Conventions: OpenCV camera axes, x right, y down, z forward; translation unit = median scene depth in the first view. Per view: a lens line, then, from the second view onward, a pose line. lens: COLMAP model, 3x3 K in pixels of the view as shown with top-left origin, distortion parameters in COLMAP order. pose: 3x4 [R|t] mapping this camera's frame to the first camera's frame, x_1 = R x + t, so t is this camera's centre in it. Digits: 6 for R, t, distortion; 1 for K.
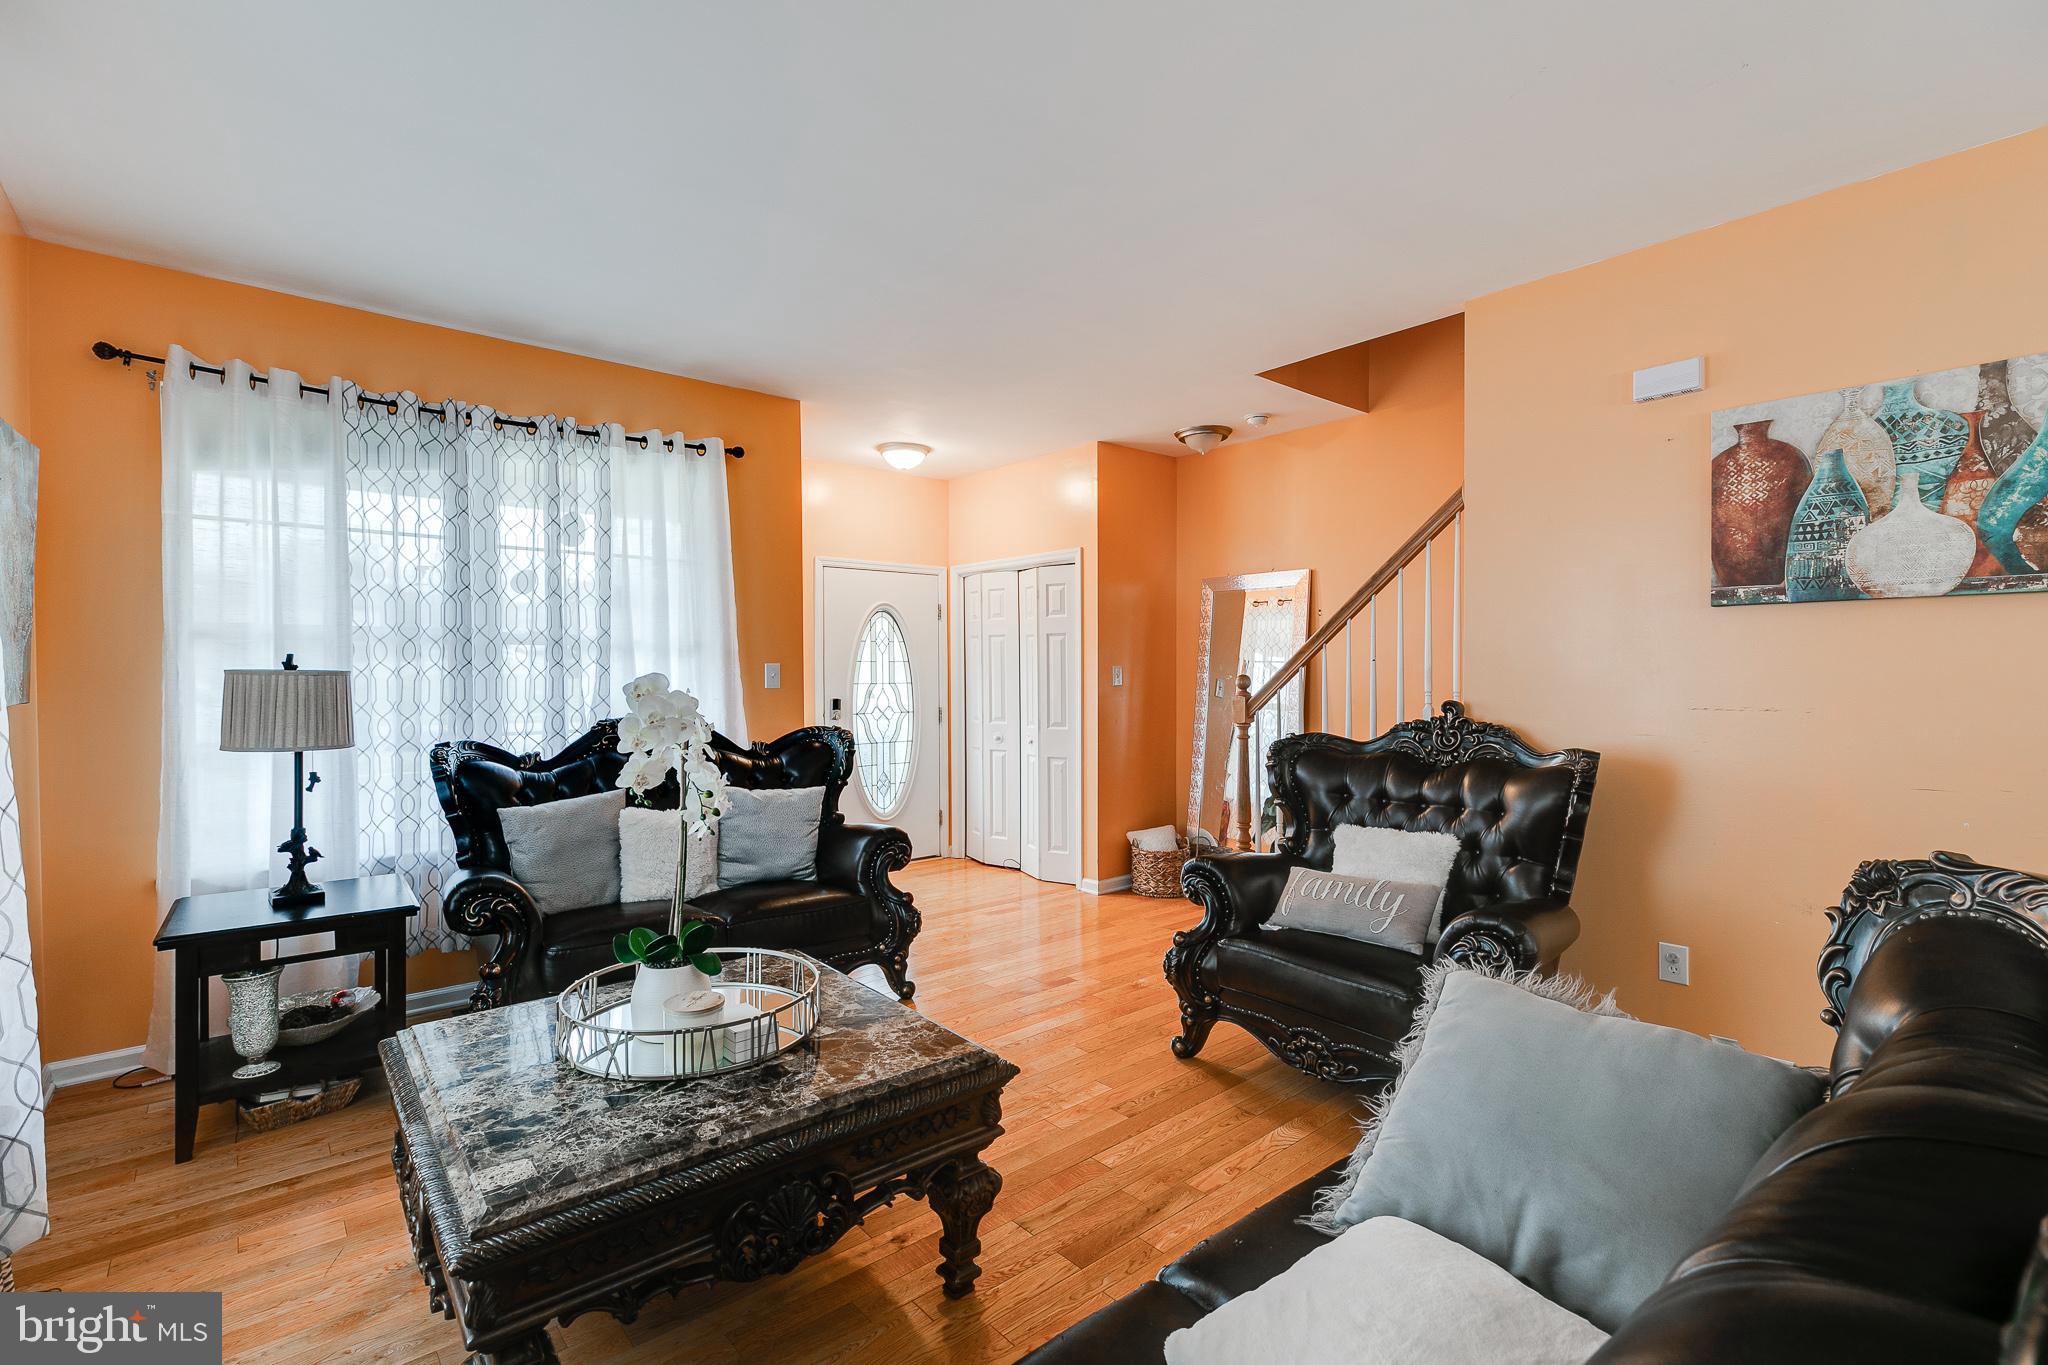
lens RADIAL K [[928.1, 0, 1018.3], [0, 928.1, 683.6], [0, 0, 1]] dist [0.000545, 0.000194]
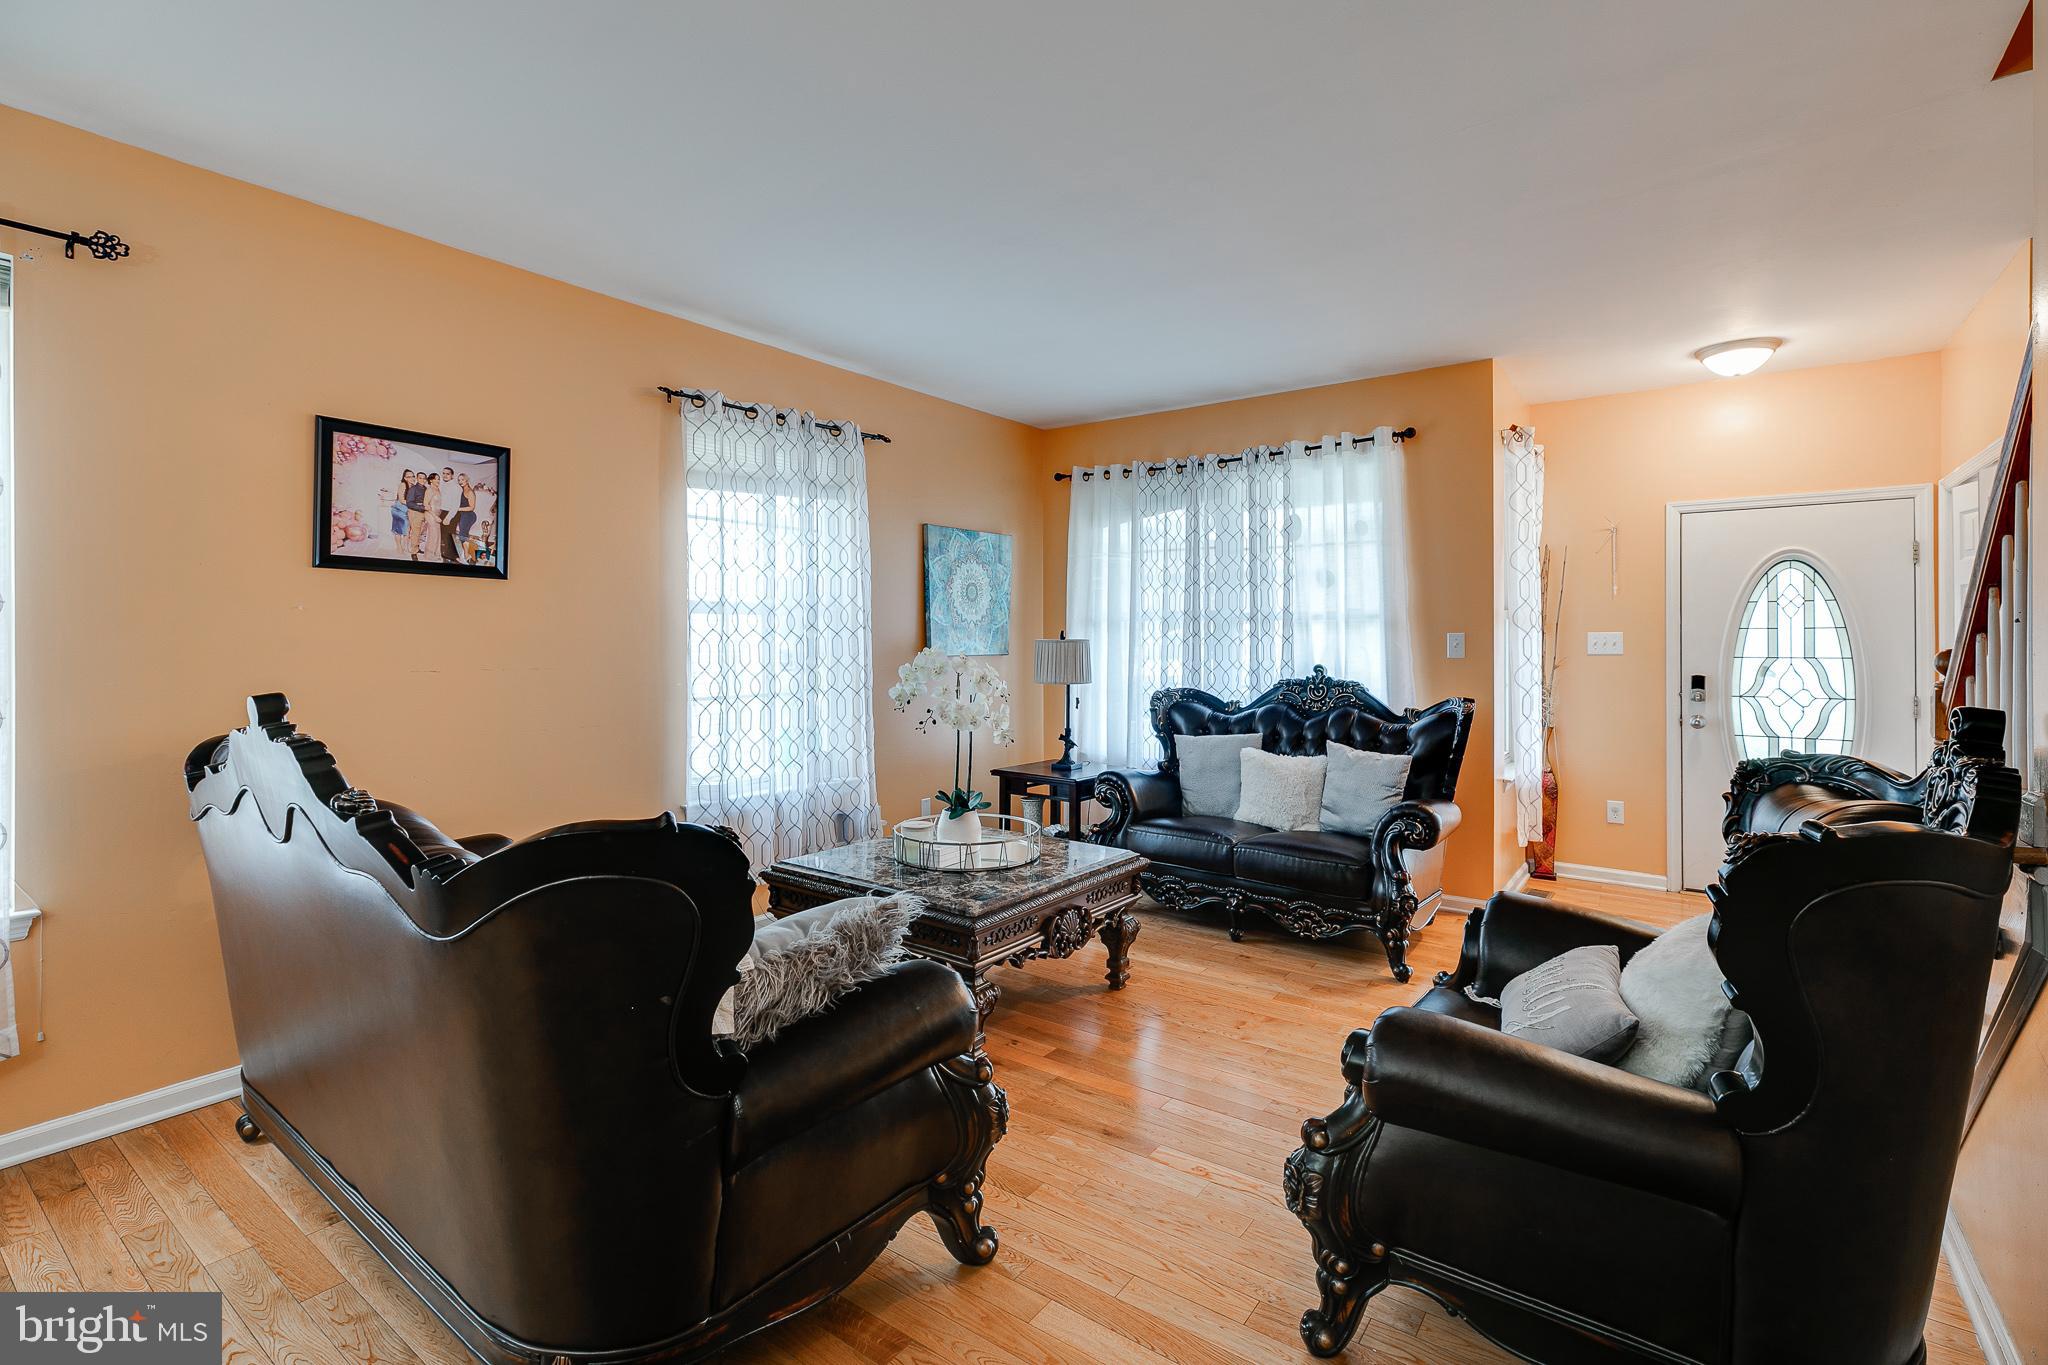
lens RADIAL K [[928.1, 0, 1025.8], [0, 928.1, 641.7], [0, 0, 1]] dist [0.000545, 0.000194]
pose [[0.226546, 0.002342, -0.973998, 0.780825], [-0.014311, 0.999897, -0.000924, -0.006303], [0.973895, 0.014148, 0.226556, 0.423476]]
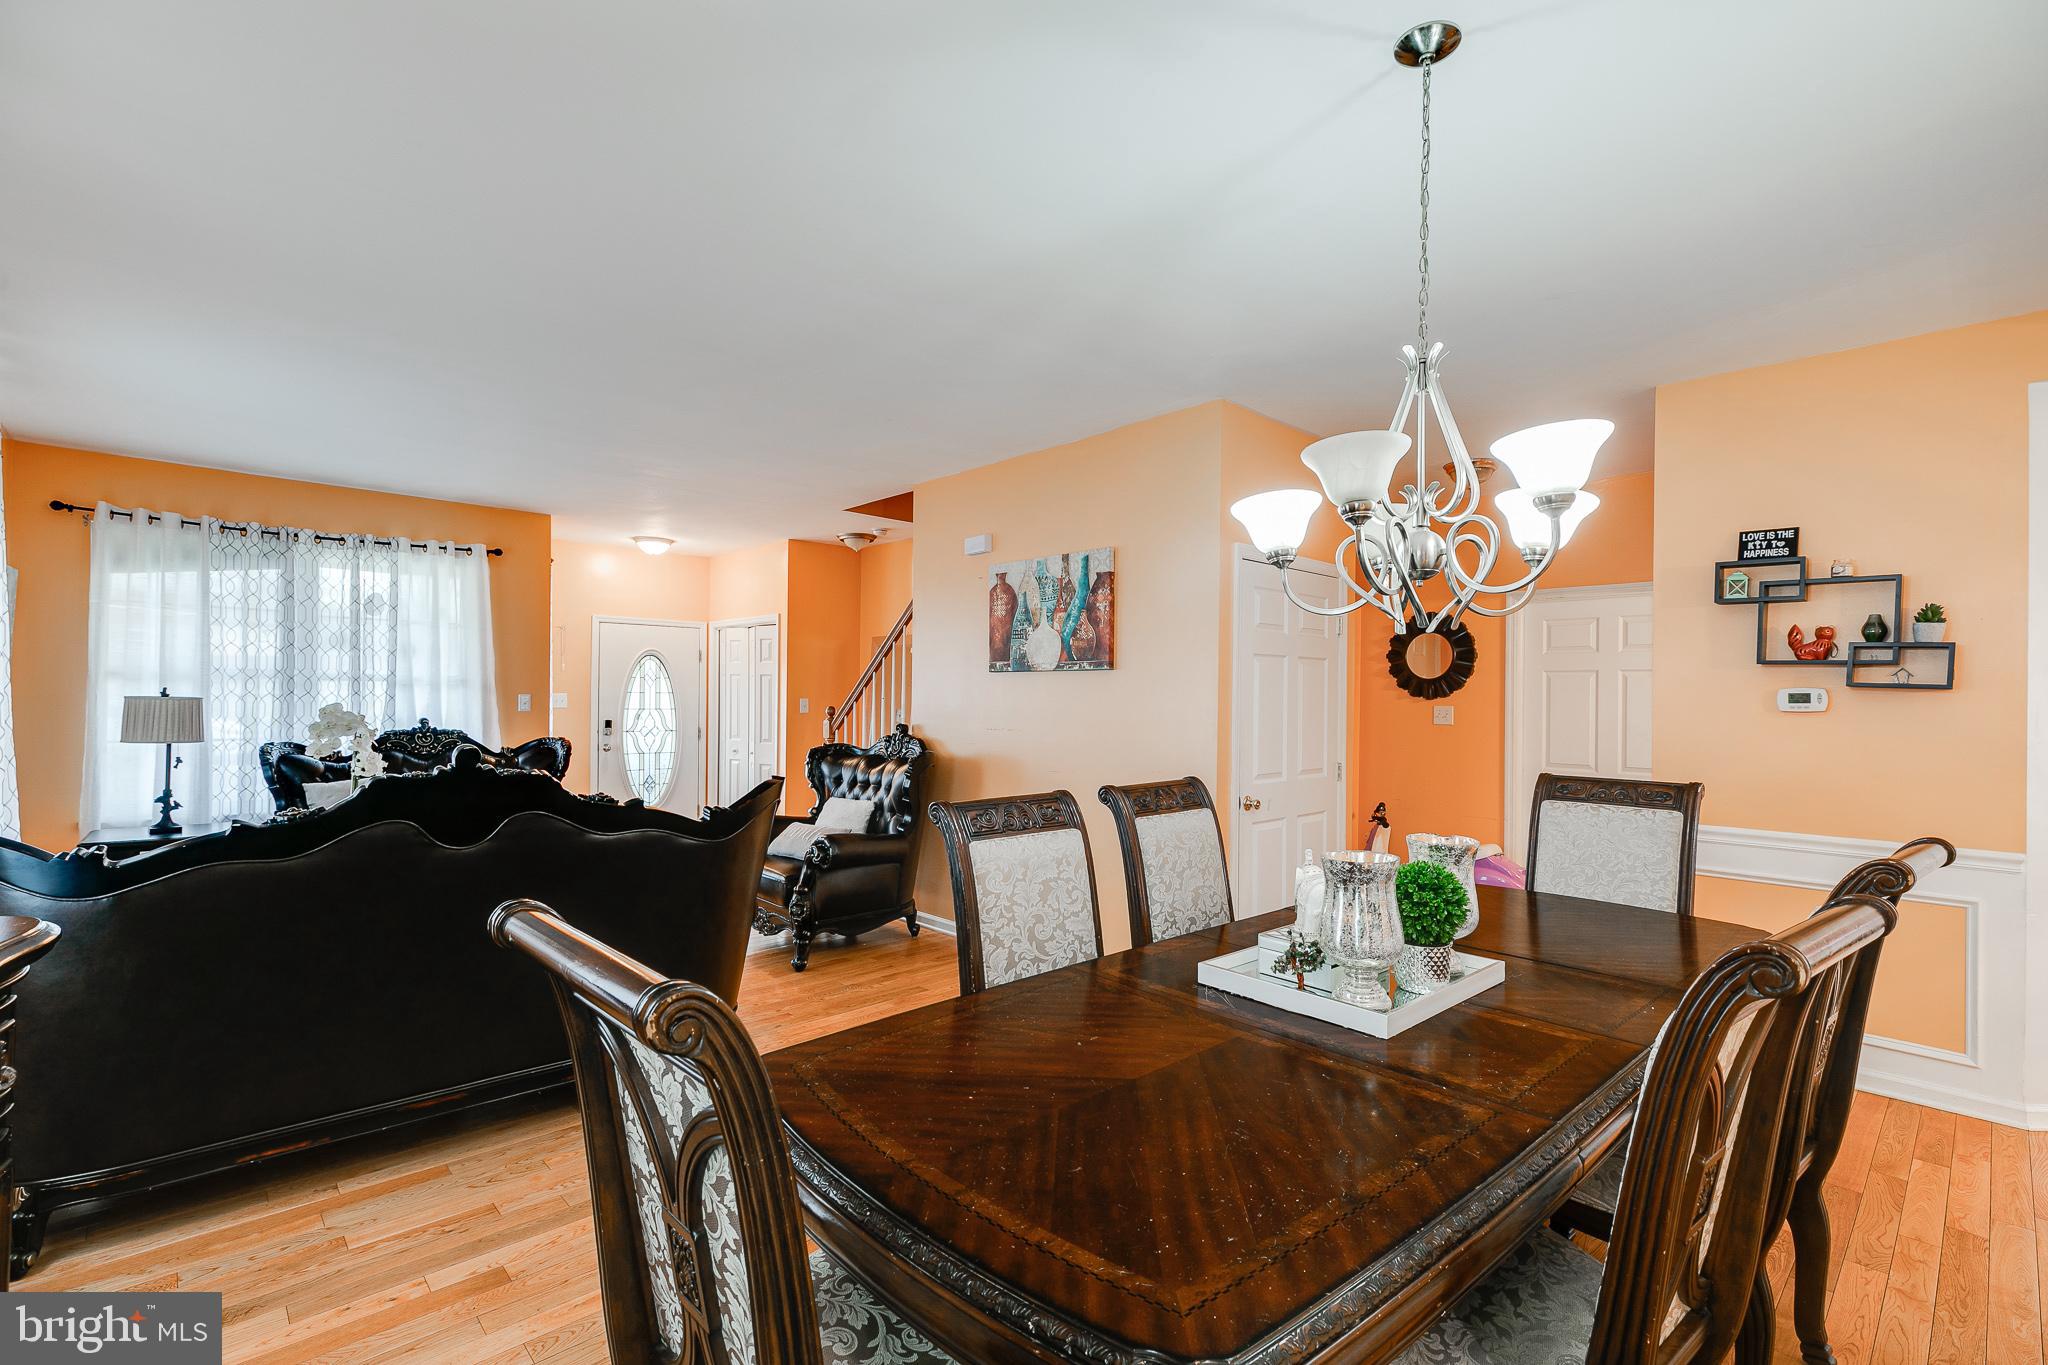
lens RADIAL K [[928.1, 0, 1030.1], [0, 928.1, 693.6], [0, 0, 1]] dist [0.000545, 0.000194]
pose [[0.998526, 0.013779, 0.052492, 0.590734], [-0.012762, 0.999725, -0.019669, -0.005599], [-0.052748, 0.018970, 0.998428, -0.653635]]
